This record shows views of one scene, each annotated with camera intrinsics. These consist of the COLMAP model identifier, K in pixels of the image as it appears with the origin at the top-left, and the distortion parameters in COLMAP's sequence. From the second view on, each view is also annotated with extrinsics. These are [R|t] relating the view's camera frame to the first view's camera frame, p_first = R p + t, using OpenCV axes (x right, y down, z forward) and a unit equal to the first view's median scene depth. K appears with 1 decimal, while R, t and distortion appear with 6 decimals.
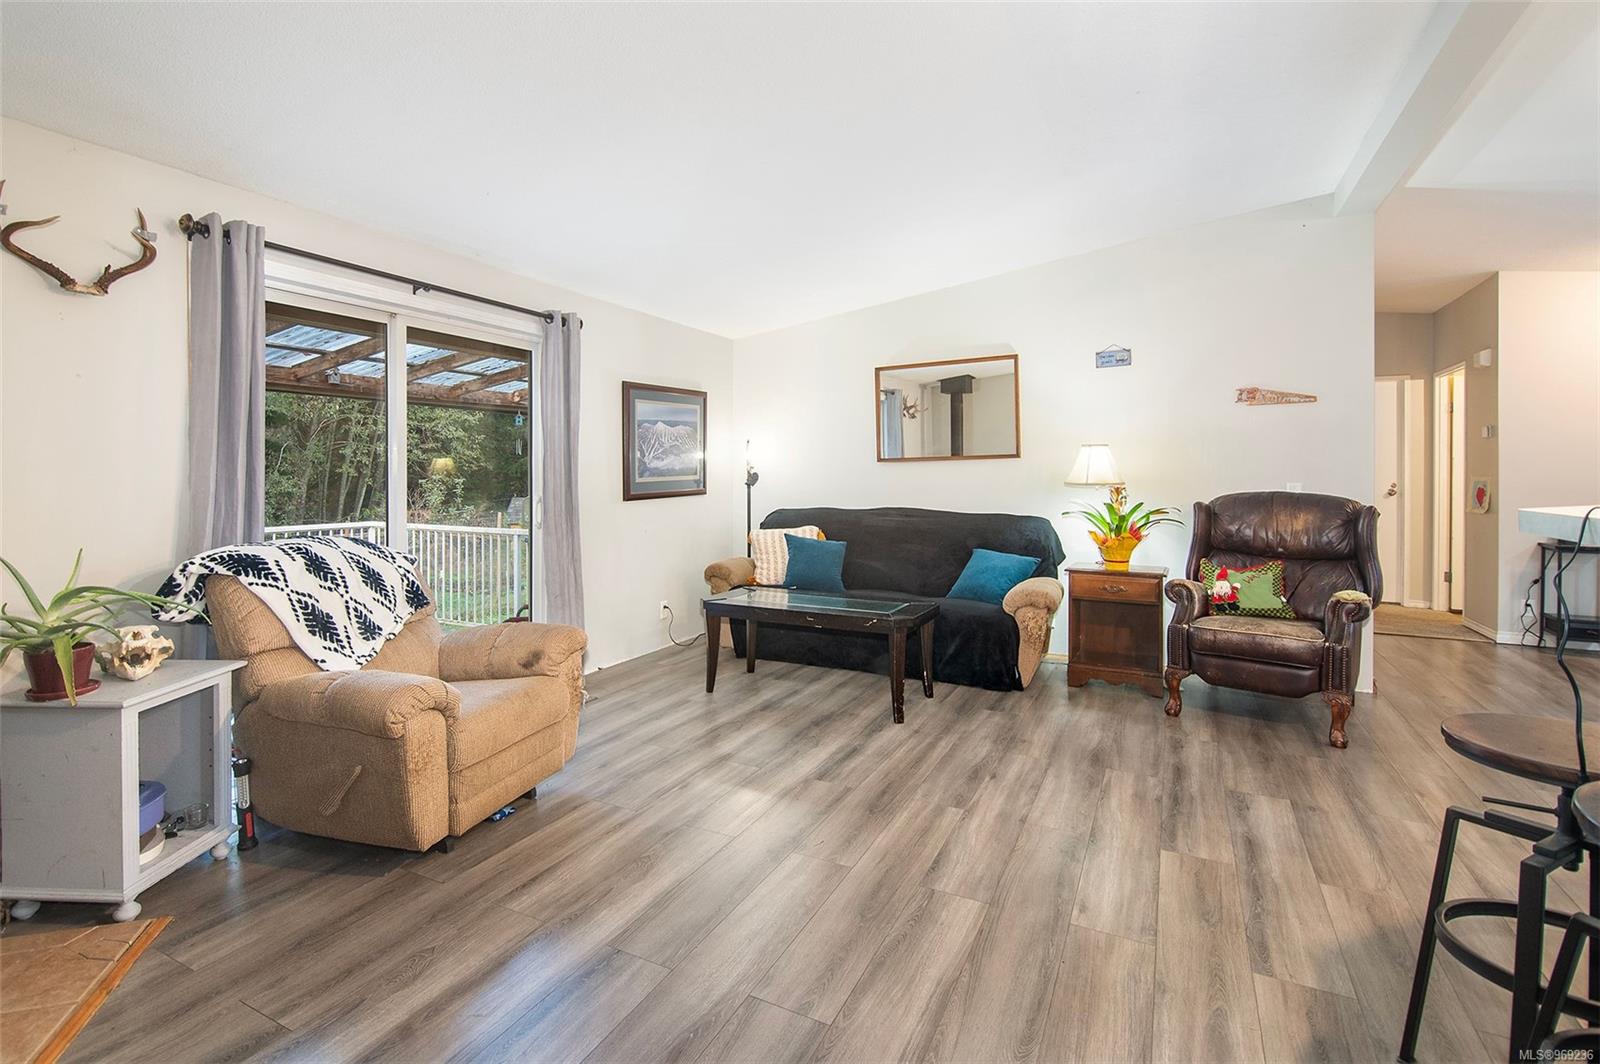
lens RADIAL K [[769.4, 0, 772.1], [0, 769.4, 471.5], [0, 0, 1]] dist [0.012028, -0.001098]
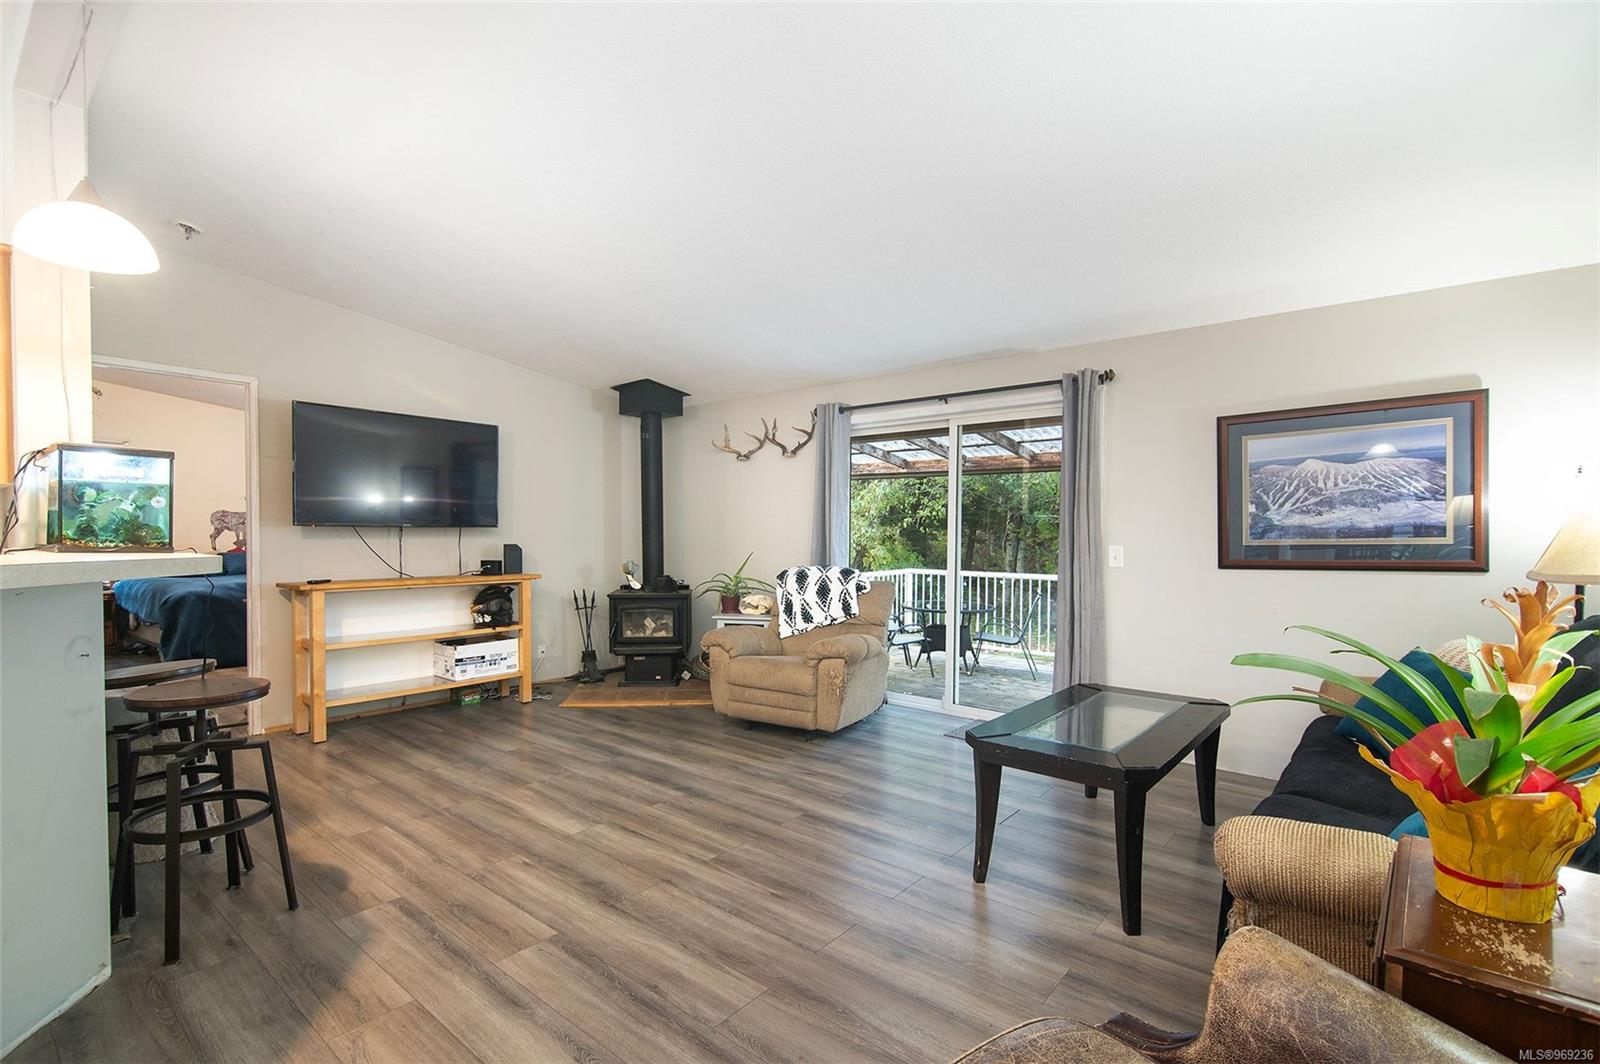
lens RADIAL K [[766.3, 0, 800.0], [0, 766.3, 532.0], [0, 0, 1]] dist [0.024523, -0.000109]
pose [[-0.218828, -0.000966, -0.975763, 1.281713], [-0.001209, 0.999999, -0.000719, 0.003567], [0.975763, 0.001023, -0.218829, 1.412279]]
